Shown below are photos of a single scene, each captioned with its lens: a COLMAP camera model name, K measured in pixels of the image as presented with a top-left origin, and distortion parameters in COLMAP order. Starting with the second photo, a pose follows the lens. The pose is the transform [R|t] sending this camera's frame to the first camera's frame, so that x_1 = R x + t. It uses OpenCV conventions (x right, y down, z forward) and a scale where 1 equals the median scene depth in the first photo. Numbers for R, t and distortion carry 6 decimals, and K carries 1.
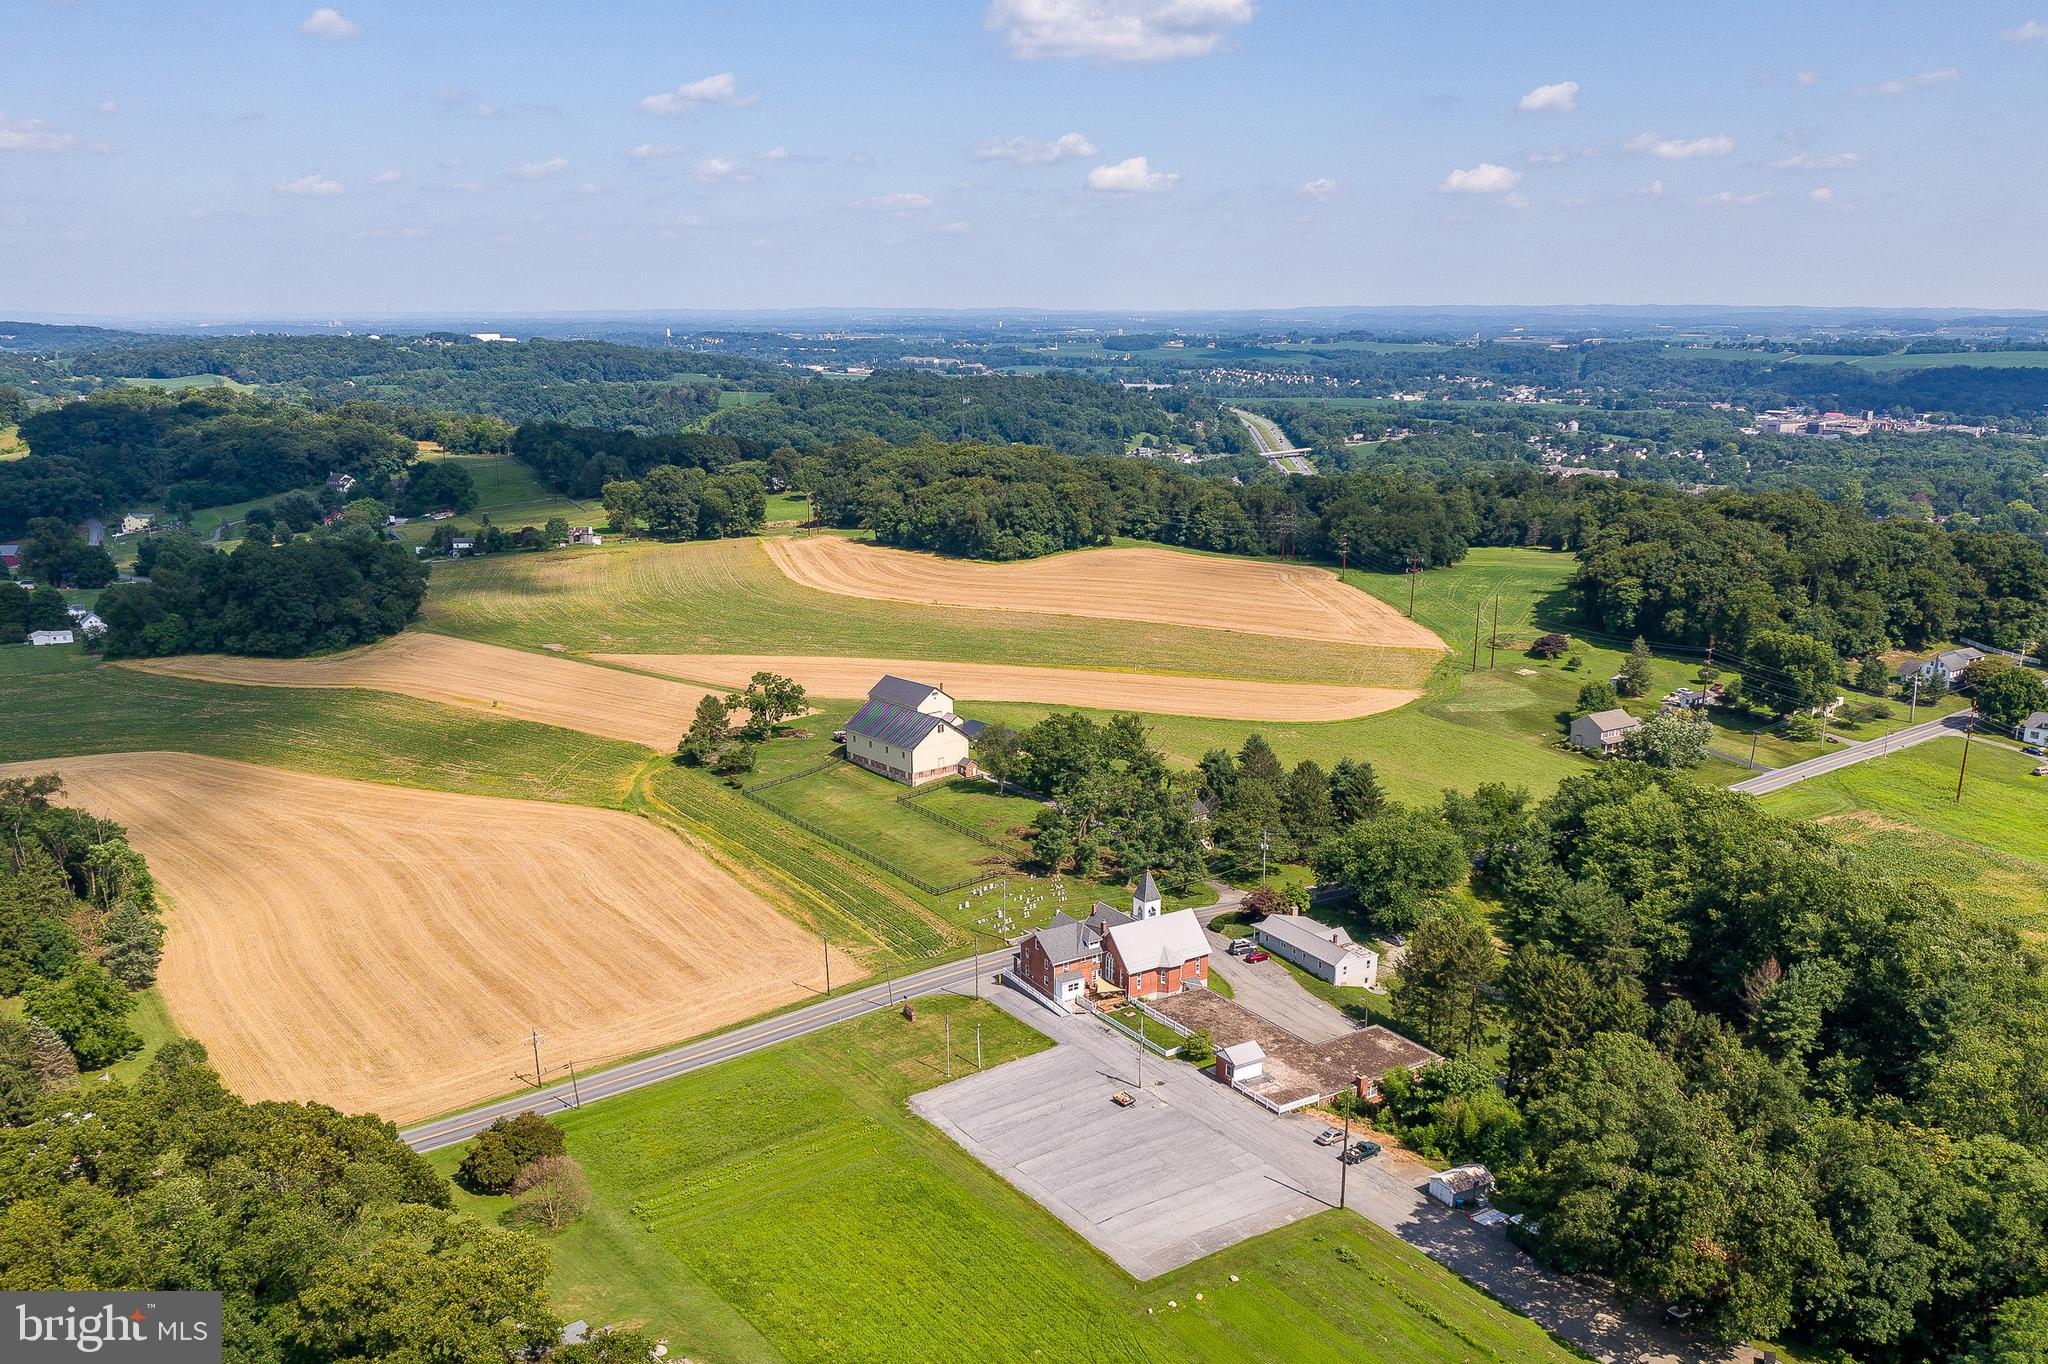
lens RADIAL K [[1667.1, 0, 1042.7], [0, 1667.1, 684.0], [0, 0, 1]] dist [-0.011676, -0.002028]
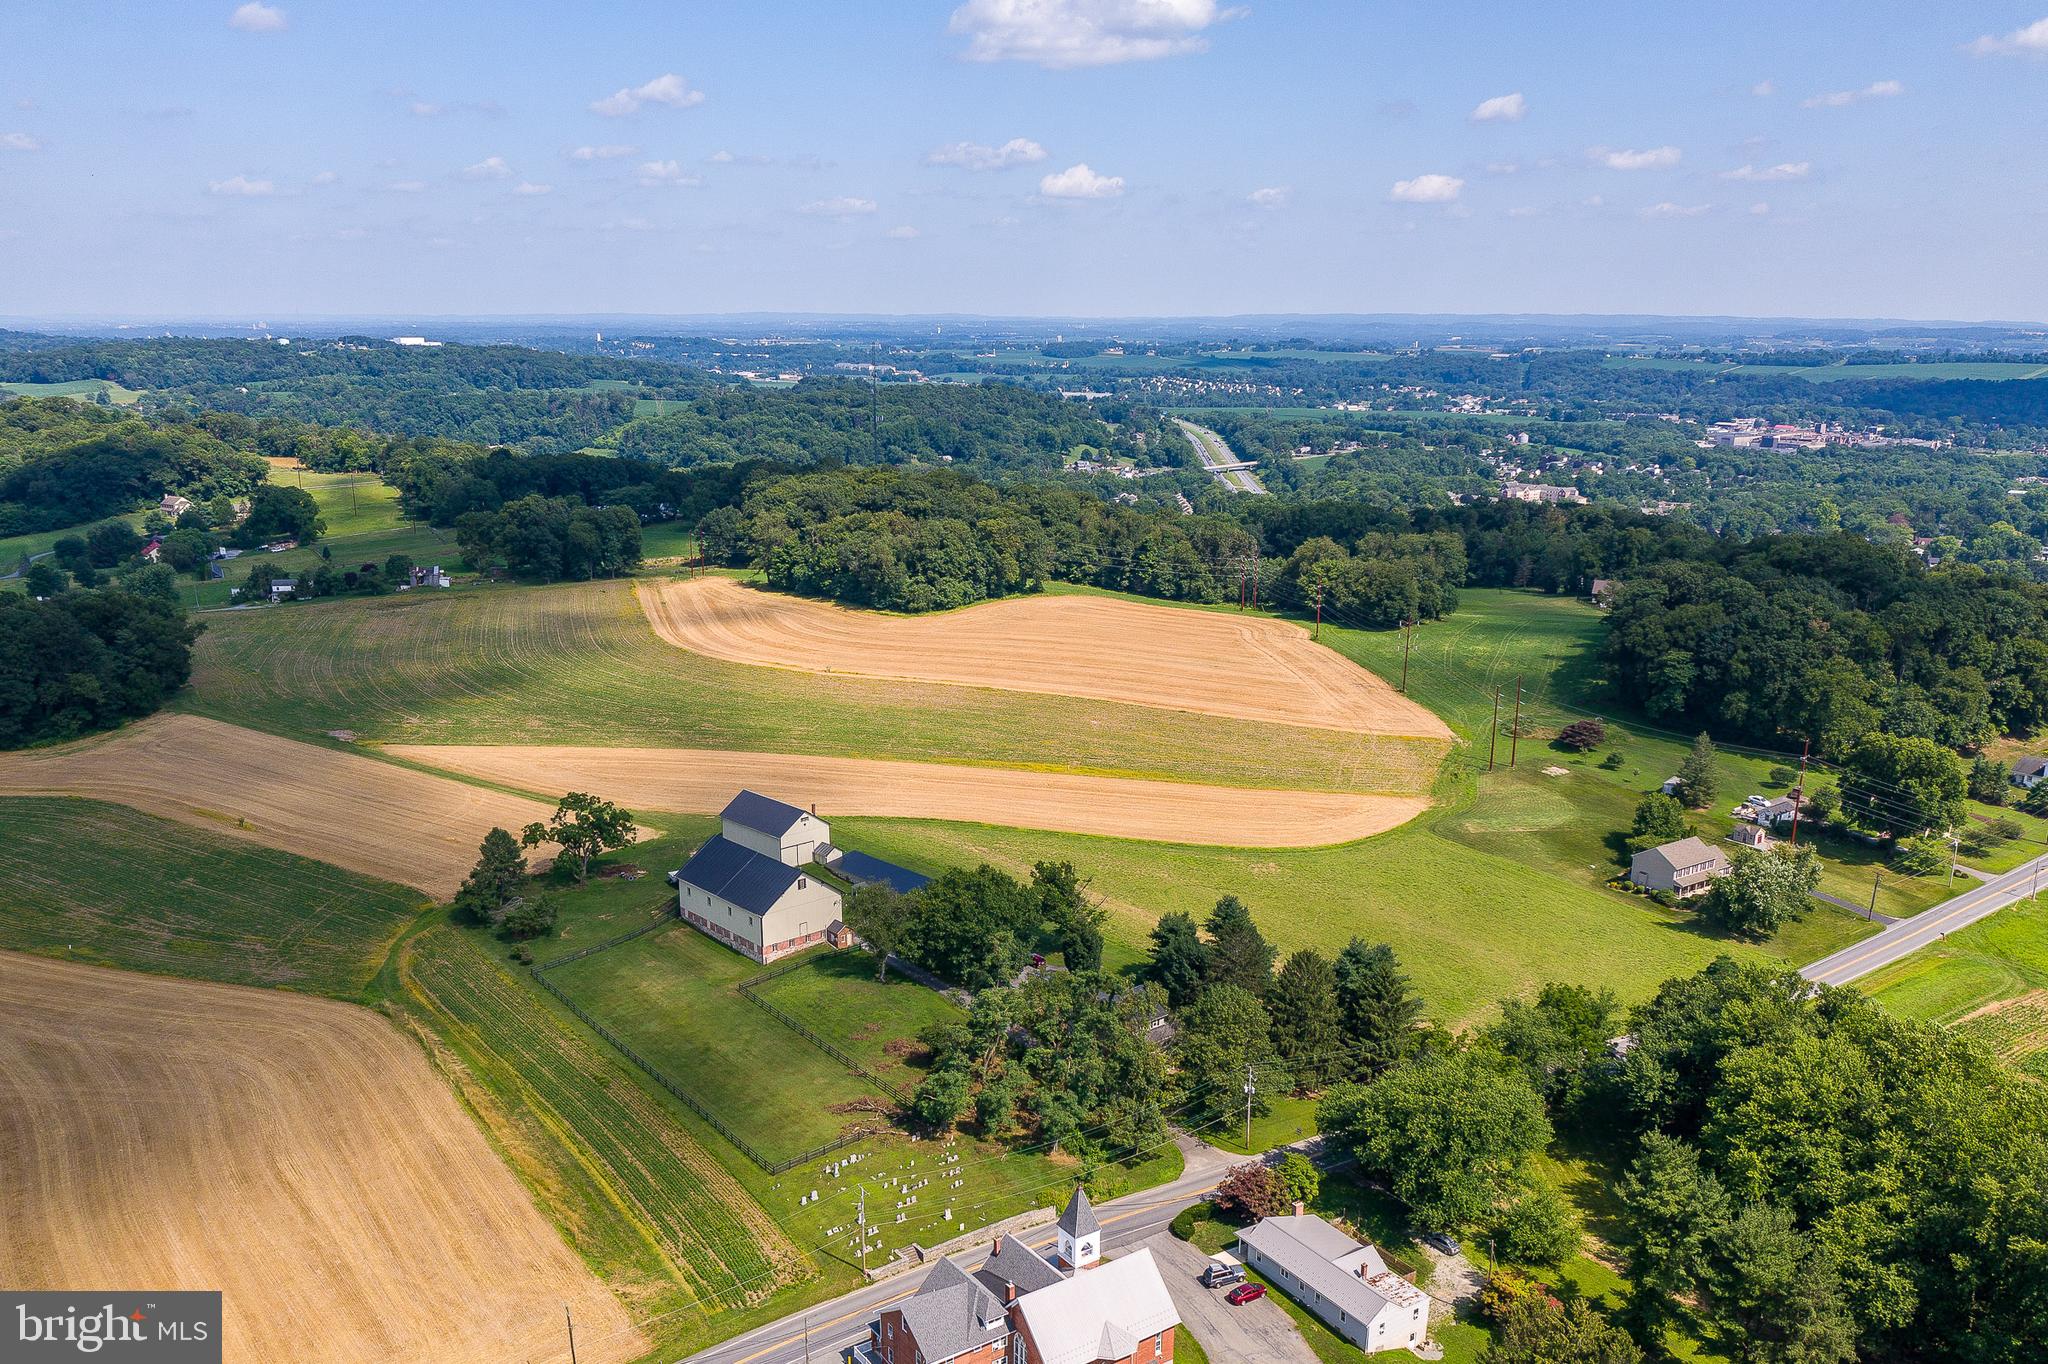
lens RADIAL K [[1667.1, 0, 1042.7], [0, 1667.1, 684.0], [0, 0, 1]] dist [-0.011676, -0.002028]
pose [[0.999360, -0.002122, 0.035713, 0.014768], [0.002251, 0.999991, -0.003578, -0.045727], [-0.035705, 0.003656, 0.999356, 0.202769]]
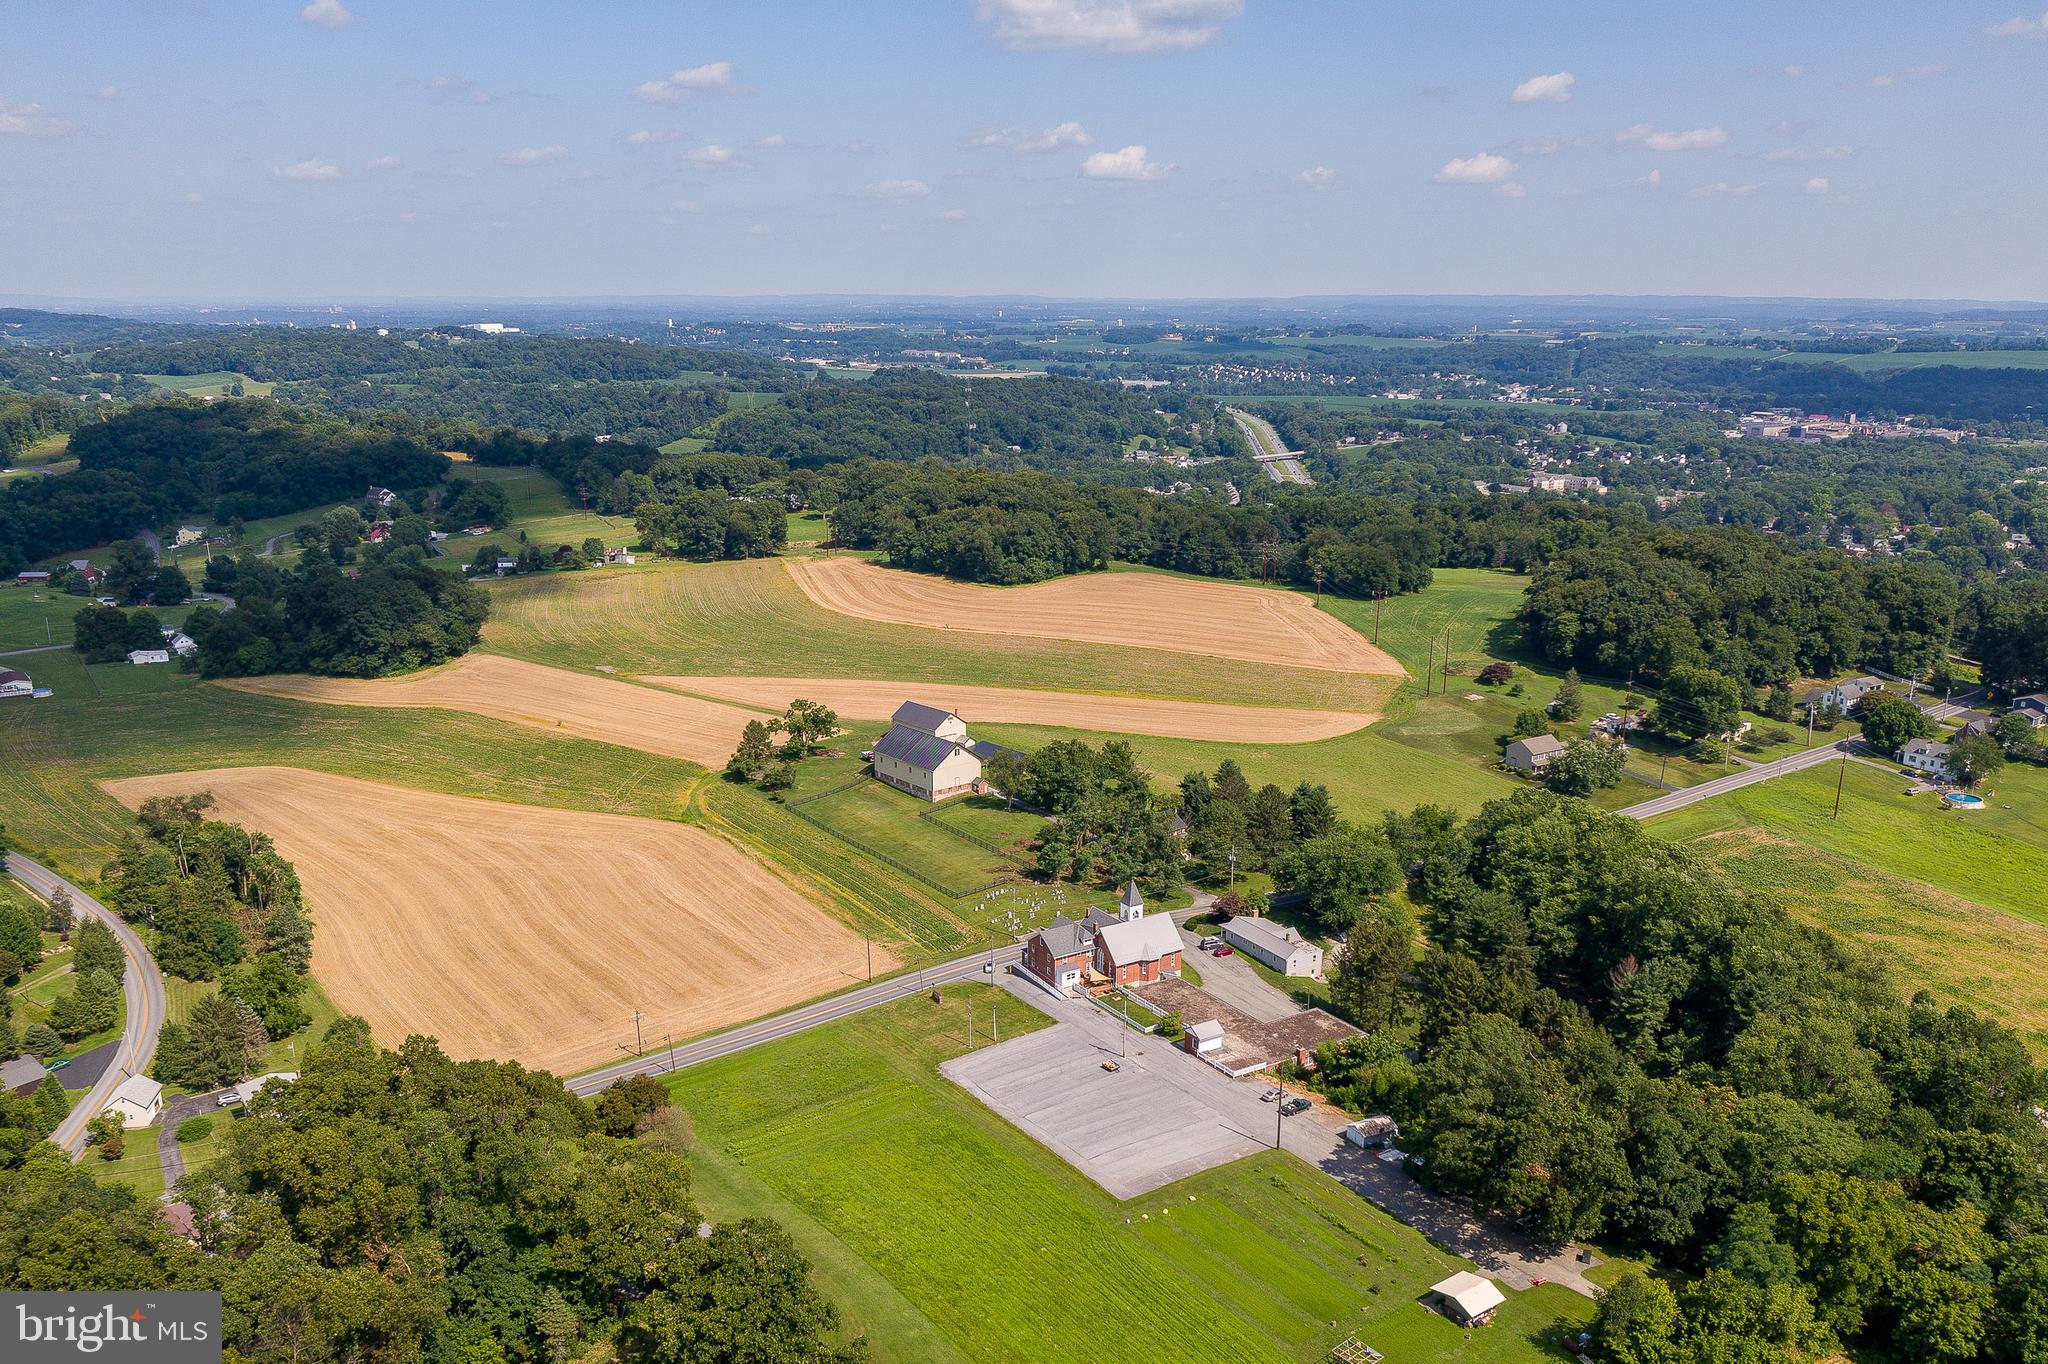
lens RADIAL K [[1667.1, 0, 1042.7], [0, 1667.1, 684.0], [0, 0, 1]] dist [-0.011676, -0.002028]
pose [[0.999992, 0.003871, 0.001029, -0.002415], [-0.003879, 0.999964, 0.007596, -0.023097], [-0.000999, -0.007600, 0.999971, -0.122133]]
